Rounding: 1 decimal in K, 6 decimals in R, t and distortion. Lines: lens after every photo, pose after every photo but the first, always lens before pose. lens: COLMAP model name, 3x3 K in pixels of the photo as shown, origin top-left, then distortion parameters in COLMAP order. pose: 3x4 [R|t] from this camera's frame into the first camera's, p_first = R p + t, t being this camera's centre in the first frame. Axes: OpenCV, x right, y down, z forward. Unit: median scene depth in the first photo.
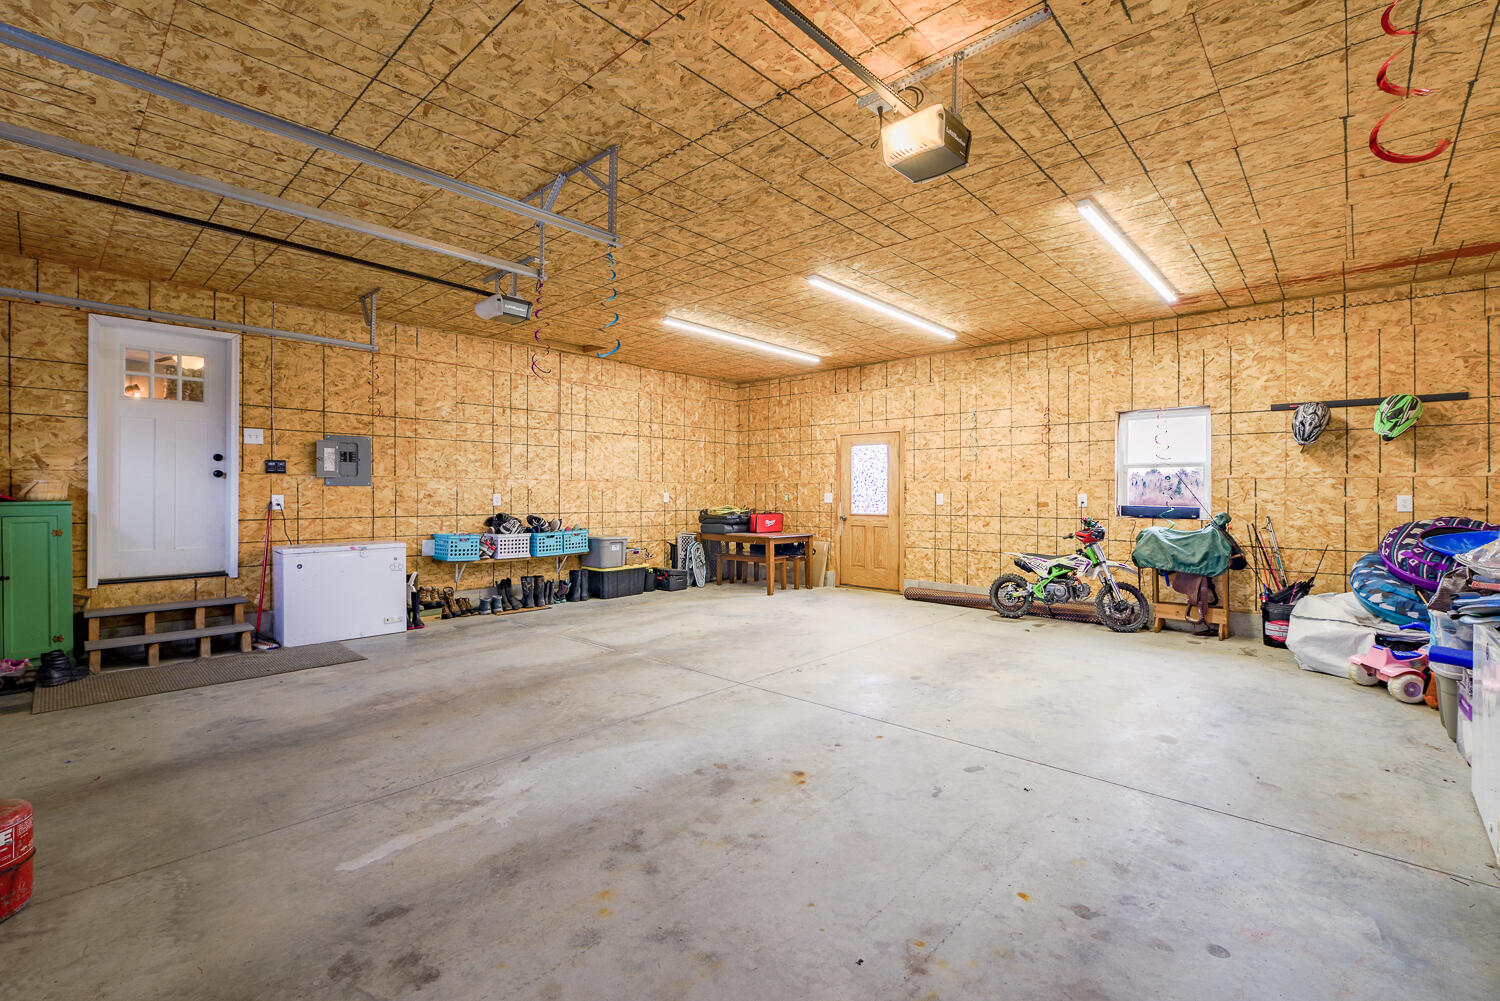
lens RADIAL K [[650.6, 0, 754.1], [0, 650.6, 496.7], [0, 0, 1]] dist [-0.005489, 0.001573]
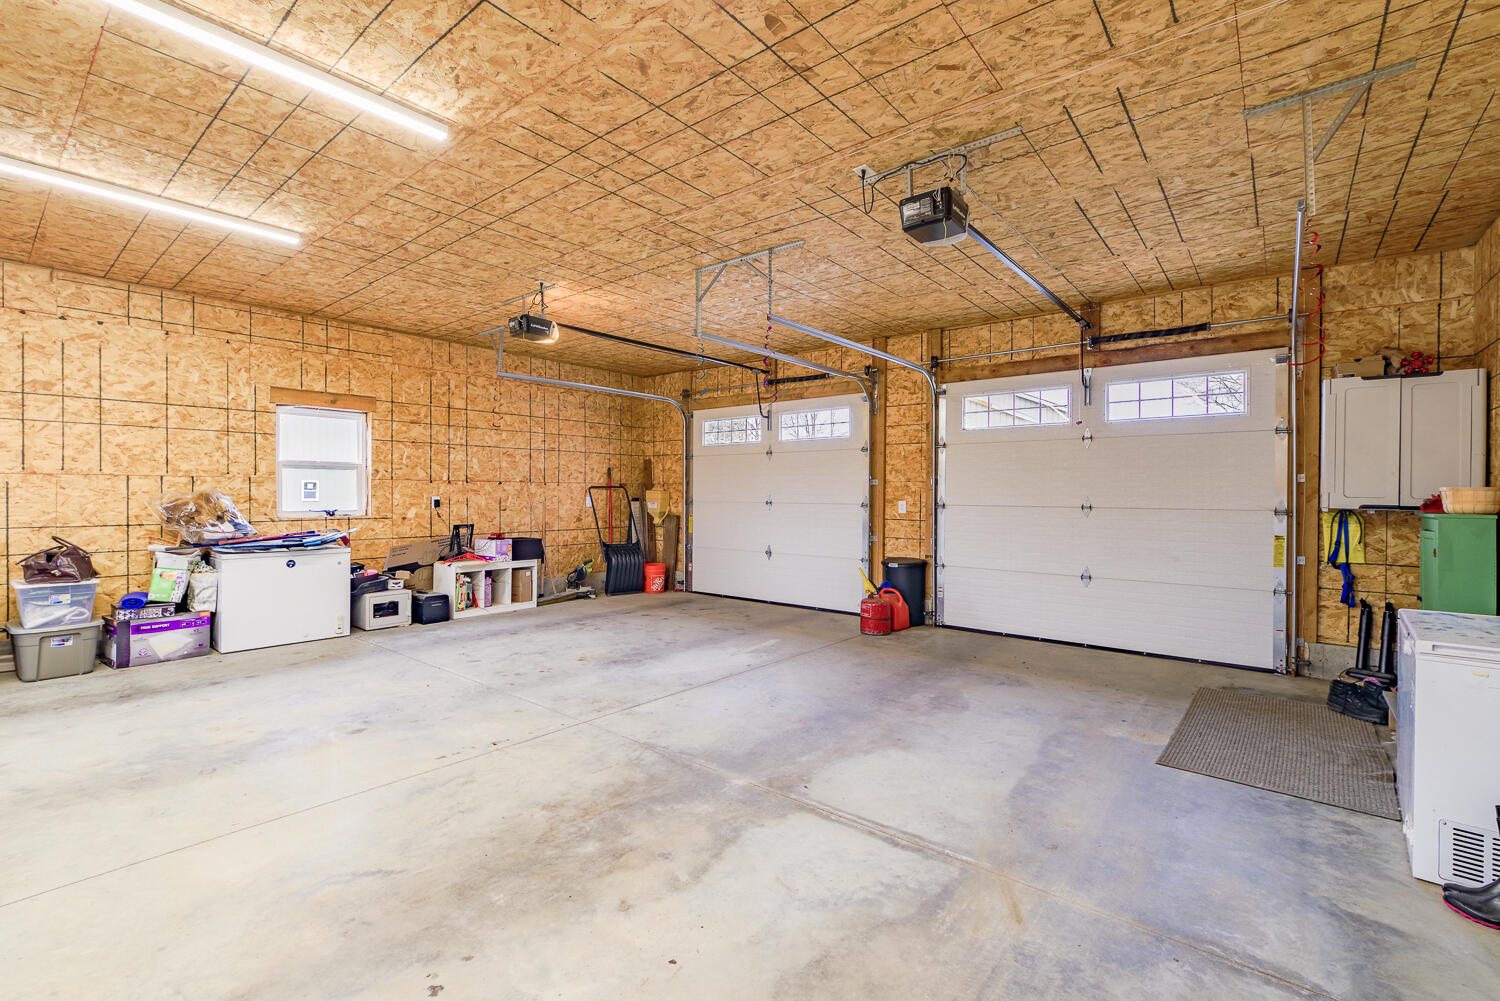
lens RADIAL K [[650.6, 0, 746.5], [0, 650.6, 498.7], [0, 0, 1]] dist [-0.005489, 0.001573]
pose [[-0.998113, -0.007509, -0.060943, -0.193317], [-0.008404, 0.999860, 0.014458, -0.020275], [0.060826, 0.014943, -0.998037, 2.034865]]
